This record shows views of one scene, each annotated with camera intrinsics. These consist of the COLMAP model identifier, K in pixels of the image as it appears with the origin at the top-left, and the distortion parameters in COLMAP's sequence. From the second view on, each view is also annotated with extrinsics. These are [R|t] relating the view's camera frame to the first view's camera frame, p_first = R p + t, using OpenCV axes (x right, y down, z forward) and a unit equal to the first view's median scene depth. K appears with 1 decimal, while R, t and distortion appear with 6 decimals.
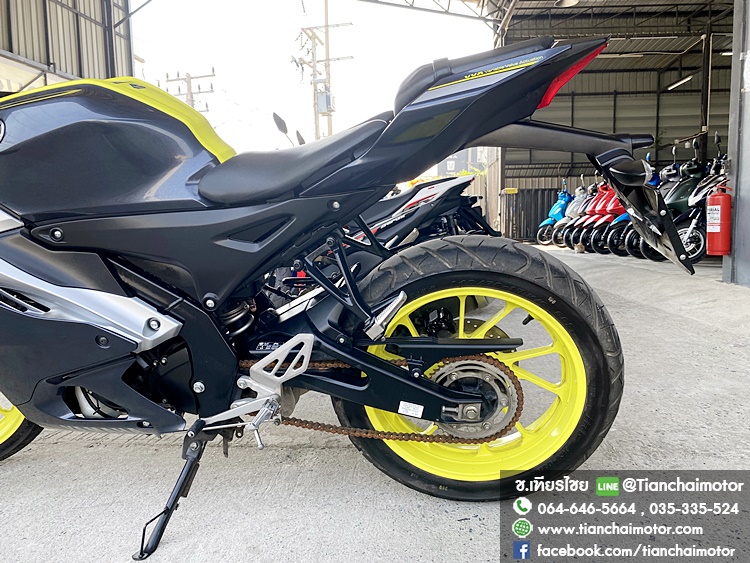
lens RADIAL K [[568.9, 0, 373.9], [0, 568.9, 274.4], [0, 0, 1]] dist [0.013641, -0.009624]
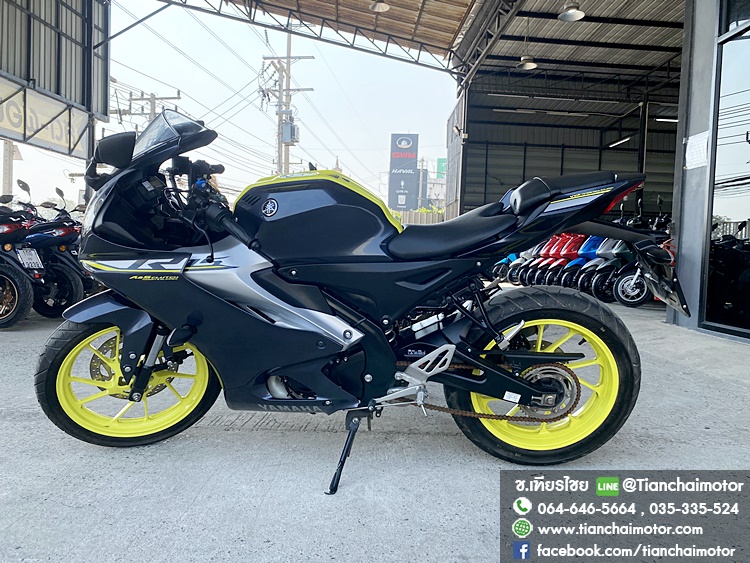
lens RADIAL K [[568.9, 0, 373.9], [0, 568.9, 274.4], [0, 0, 1]] dist [0.013641, -0.009624]
pose [[0.993650, 0.049657, 0.100969, -0.359867], [-0.044581, 0.997656, -0.051921, 0.002146], [-0.103311, 0.047090, 0.993534, -0.383420]]
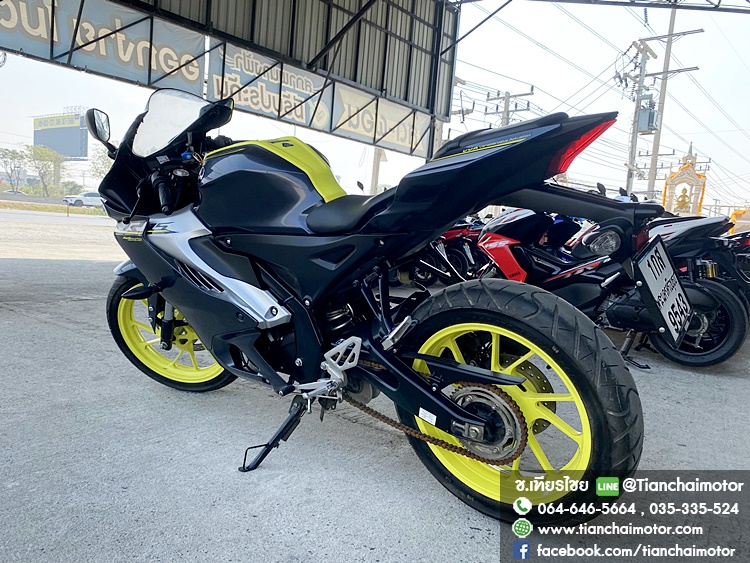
lens RADIAL K [[574.2, 0, 375.0], [0, 574.2, 281.5], [0, 0, 1]] dist [0.012034, -0.008257]
pose [[0.859810, 0.138831, -0.491378, 0.394017], [-0.146498, 0.988942, 0.023068, -0.042254], [0.489146, 0.052152, 0.870641, -0.094016]]
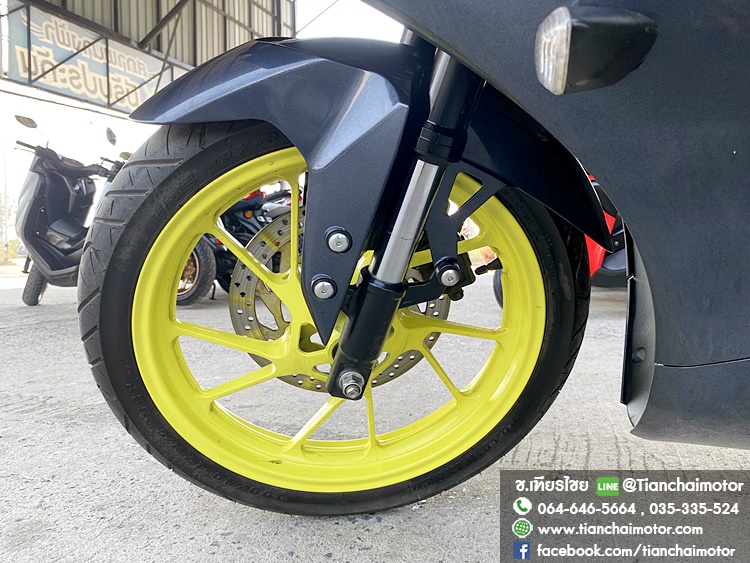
lens RADIAL K [[568.9, 0, 373.9], [0, 568.9, 274.4], [0, 0, 1]] dist [0.013641, -0.009624]
pose [[0.977353, 0.021531, -0.210518, -0.632435], [-0.031810, 0.998455, -0.045566, 0.165159], [0.209211, 0.051231, 0.976528, 0.512129]]
